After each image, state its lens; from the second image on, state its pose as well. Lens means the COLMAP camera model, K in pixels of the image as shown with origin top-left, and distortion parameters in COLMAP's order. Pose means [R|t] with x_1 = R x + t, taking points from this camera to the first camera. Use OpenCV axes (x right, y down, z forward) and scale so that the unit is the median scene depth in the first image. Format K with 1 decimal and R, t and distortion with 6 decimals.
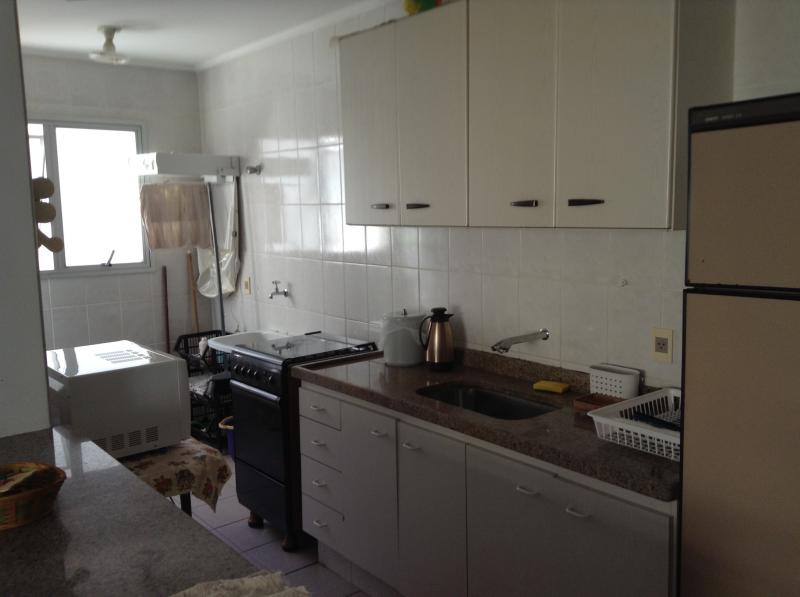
lens RADIAL K [[709.9, 0, 398.5], [0, 709.9, 294.2], [0, 0, 1]] dist [0.214811, -0.373919]
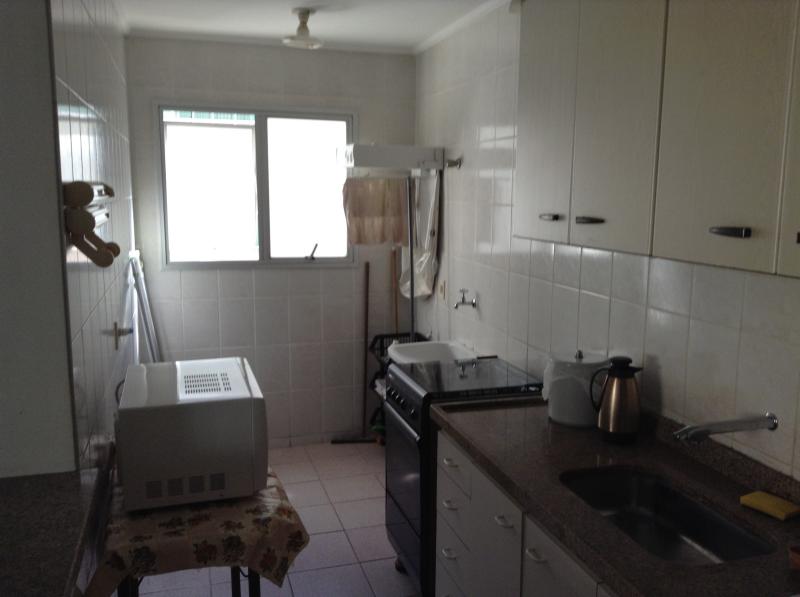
lens RADIAL K [[709.9, 0, 398.5], [0, 709.9, 294.2], [0, 0, 1]] dist [0.214811, -0.373919]
pose [[0.926046, 0.086367, -0.367397, 0.107765], [-0.079076, 0.996258, 0.034885, -0.051621], [0.369035, -0.003253, 0.929410, 0.211987]]
